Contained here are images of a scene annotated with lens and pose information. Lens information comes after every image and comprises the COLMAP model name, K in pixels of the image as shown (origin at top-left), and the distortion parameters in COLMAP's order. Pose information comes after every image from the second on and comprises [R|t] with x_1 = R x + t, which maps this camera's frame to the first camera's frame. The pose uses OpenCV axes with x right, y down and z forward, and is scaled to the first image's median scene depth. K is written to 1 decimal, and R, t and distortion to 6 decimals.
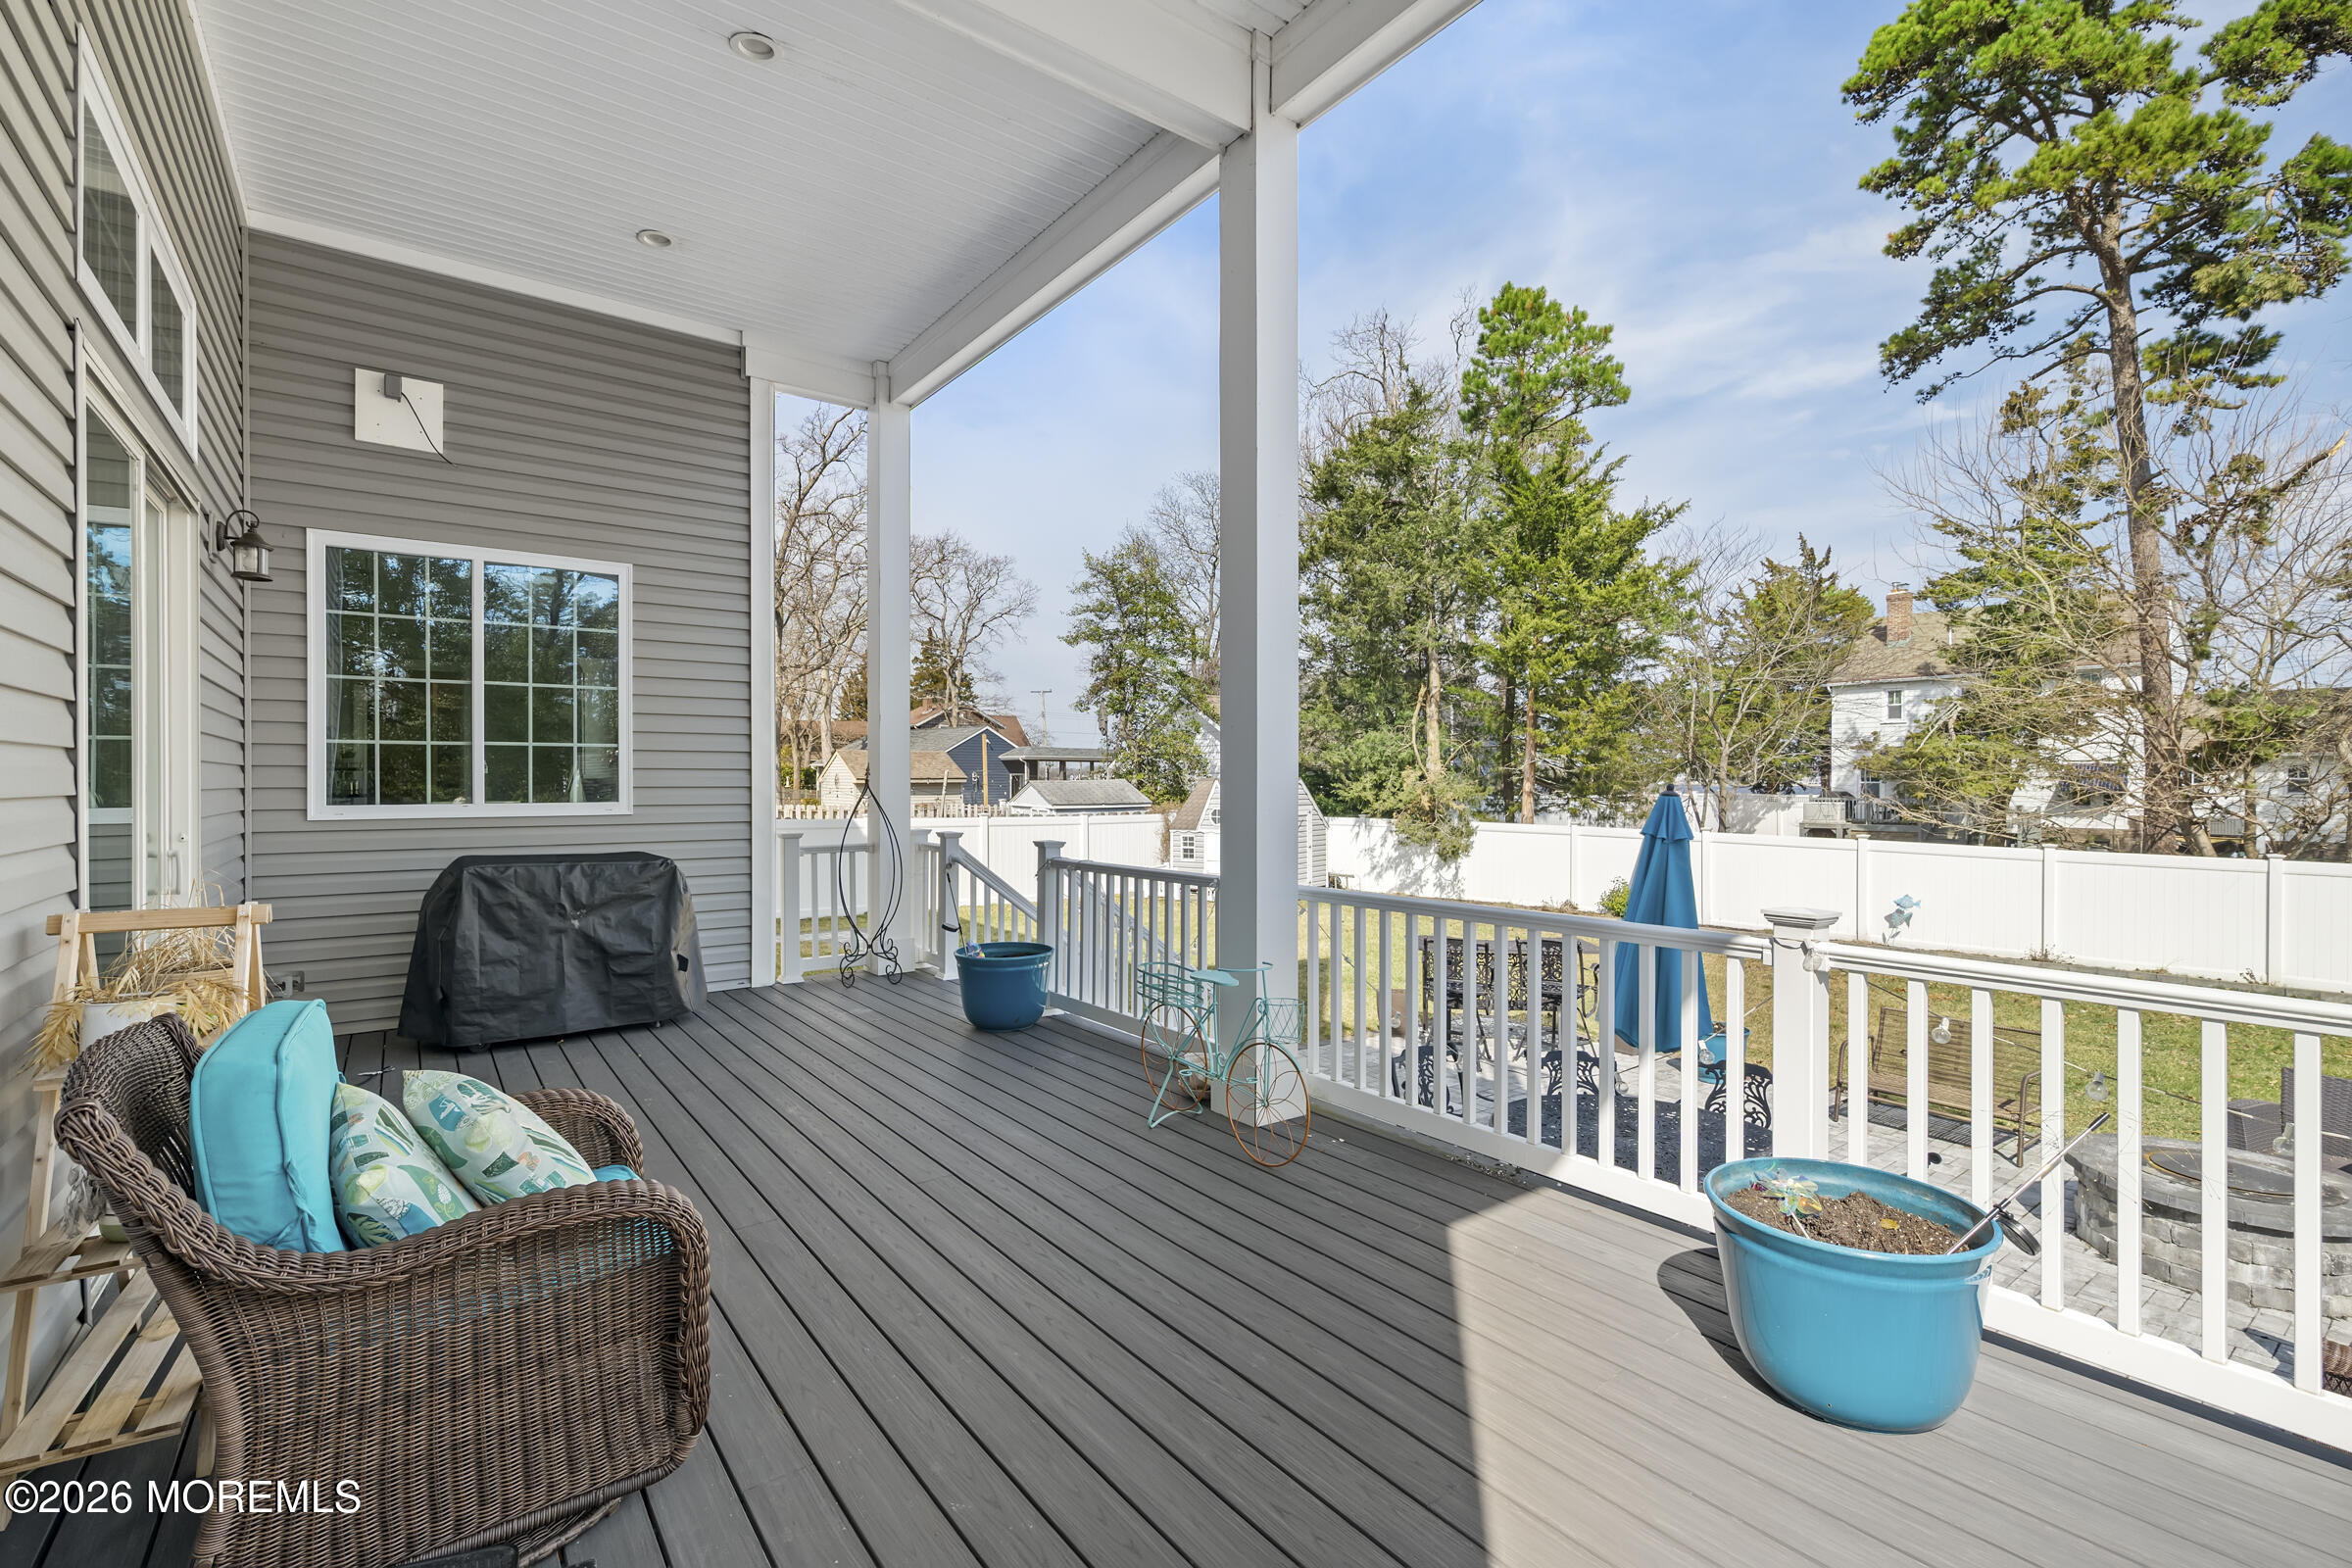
lens RADIAL K [[1053.9, 0, 1178.7], [0, 1053.9, 782.9], [0, 0, 1]] dist [0.006753, -0.001373]
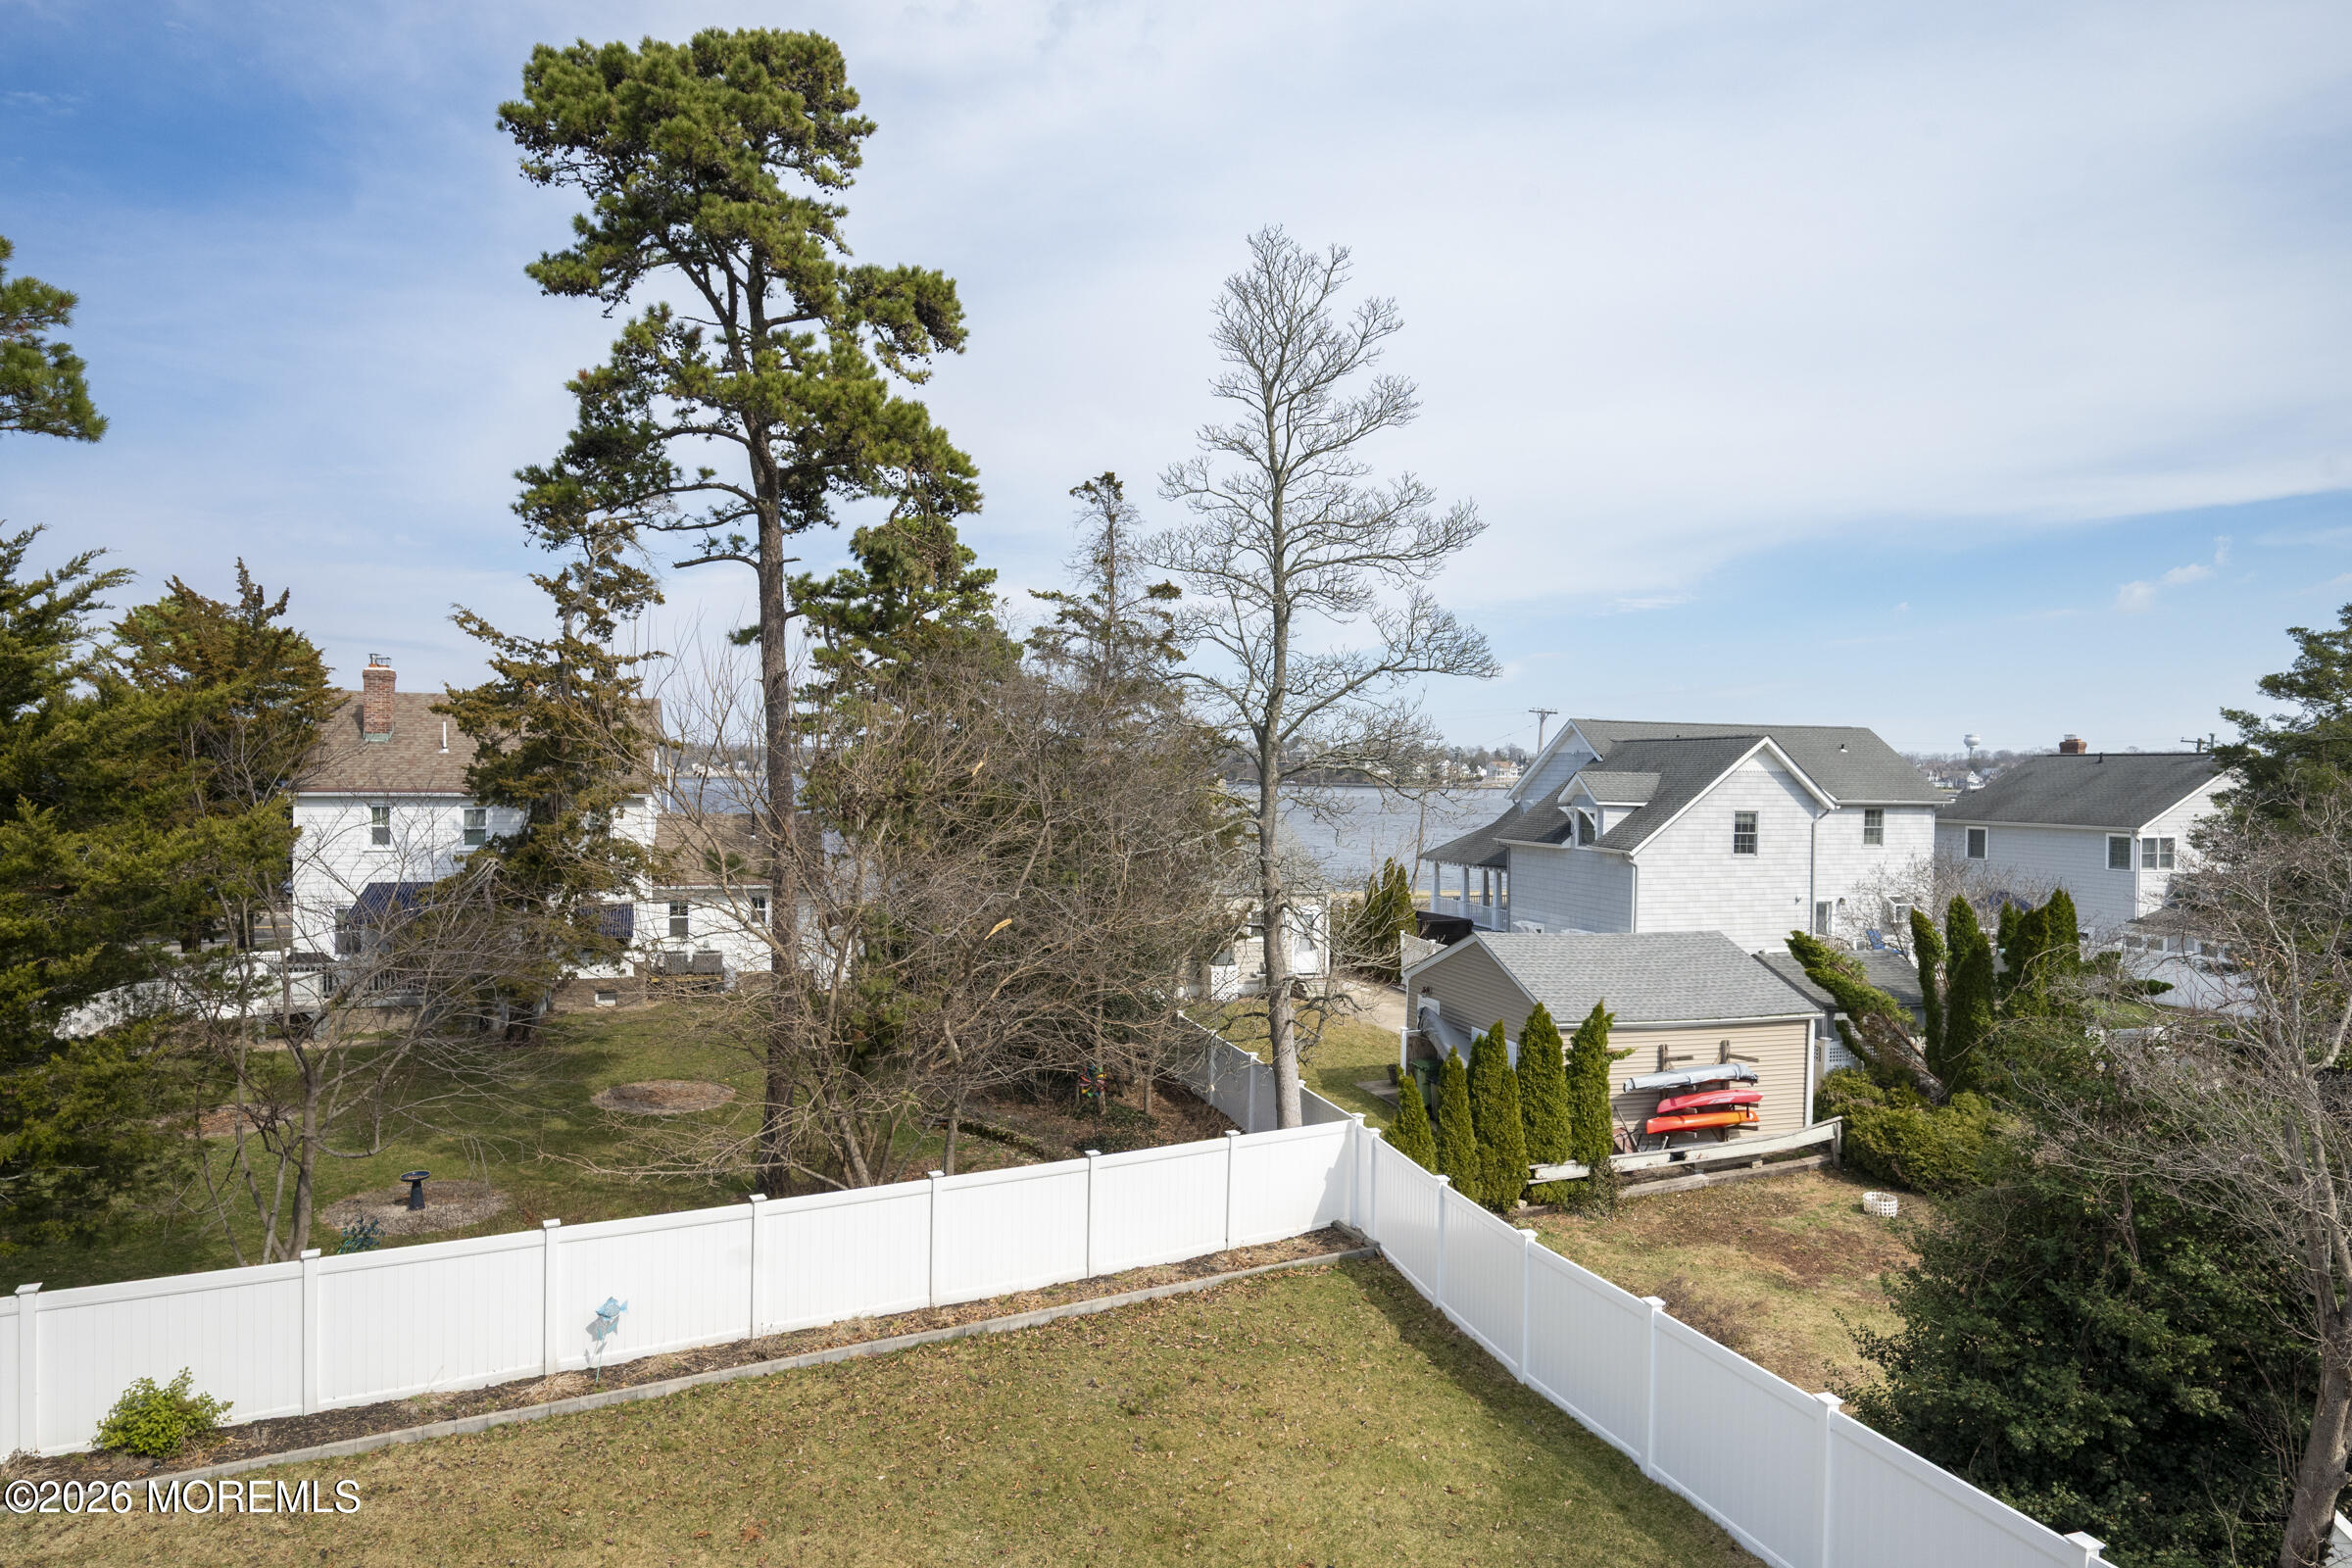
lens RADIAL K [[1343.0, 0, 1178.6], [0, 1343.0, 790.2], [0, 0, 1]] dist [-0.002153, -0.007134]
pose [[0.333998, -0.013361, 0.942479, -0.041236], [-0.017071, 0.999650, 0.020221, -0.209228], [-0.942419, -0.022843, 0.333653, 0.249460]]
